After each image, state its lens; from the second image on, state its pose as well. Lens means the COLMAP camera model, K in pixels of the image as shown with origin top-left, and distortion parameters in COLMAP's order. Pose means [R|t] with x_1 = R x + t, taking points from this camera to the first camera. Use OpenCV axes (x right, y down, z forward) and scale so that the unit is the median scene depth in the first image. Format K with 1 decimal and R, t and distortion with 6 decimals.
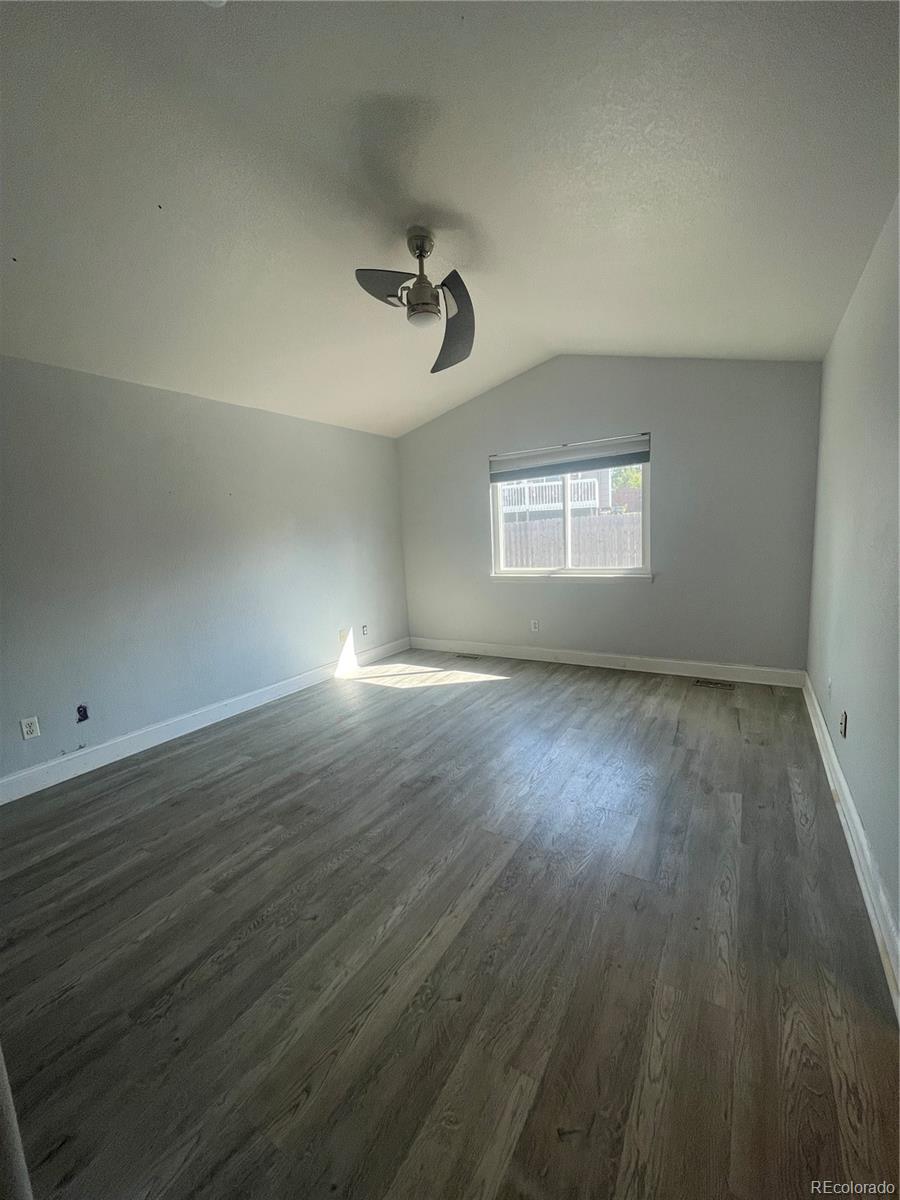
lens RADIAL K [[483.2, 0, 450.8], [0, 483.2, 596.1], [0, 0, 1]] dist [-0.003006, 0.001125]
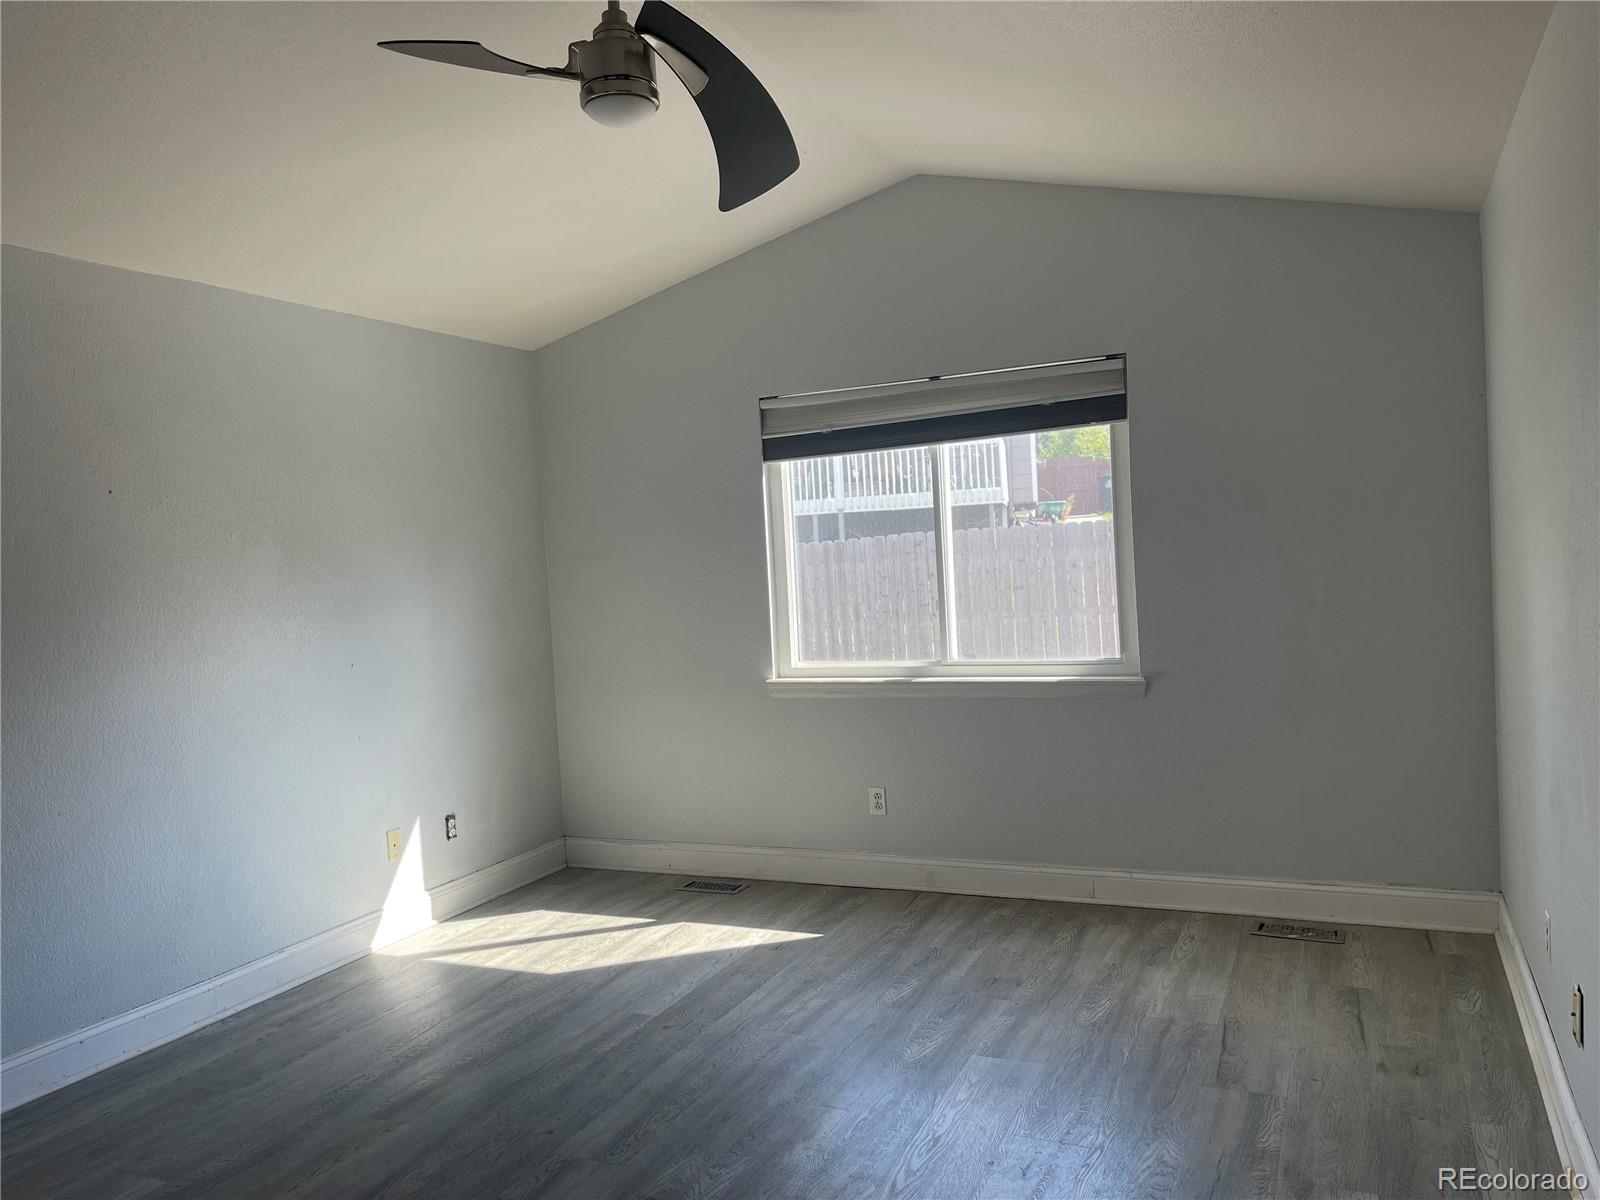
lens RADIAL K [[1221.0, 0, 796.8], [0, 1221.0, 582.4], [0, 0, 1]] dist [0.035607, -0.020342]
pose [[0.992481, -0.006567, 0.122223, -0.026503], [0.020417, 0.993452, -0.112414, -0.011687], [-0.120685, 0.114064, 0.986116, -0.054765]]
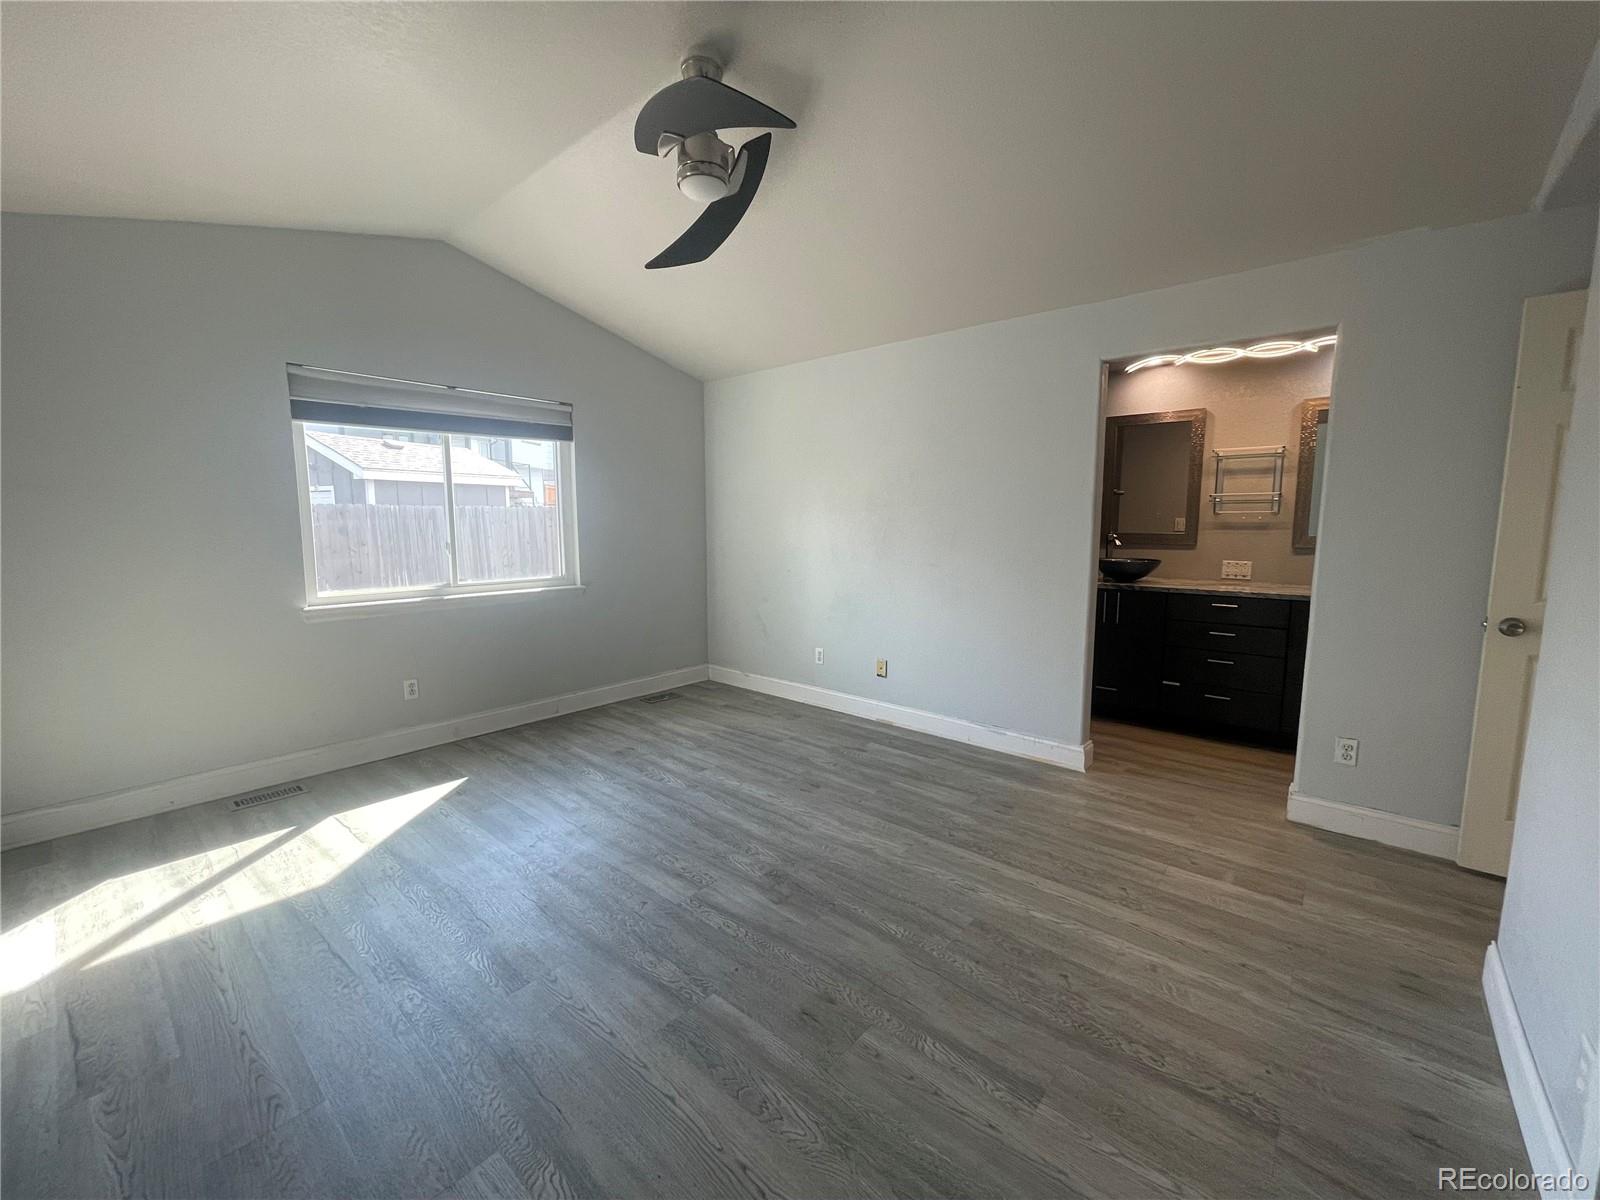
lens RADIAL K [[644.3, 0, 799.3], [0, 644.3, 593.8], [0, 0, 1]] dist [-0.003006, 0.001125]
pose [[0.157550, -0.060092, 0.985681, -0.635887], [0.121767, 0.991712, 0.040997, -0.032623], [-0.979975, 0.113564, 0.163562, 0.545517]]
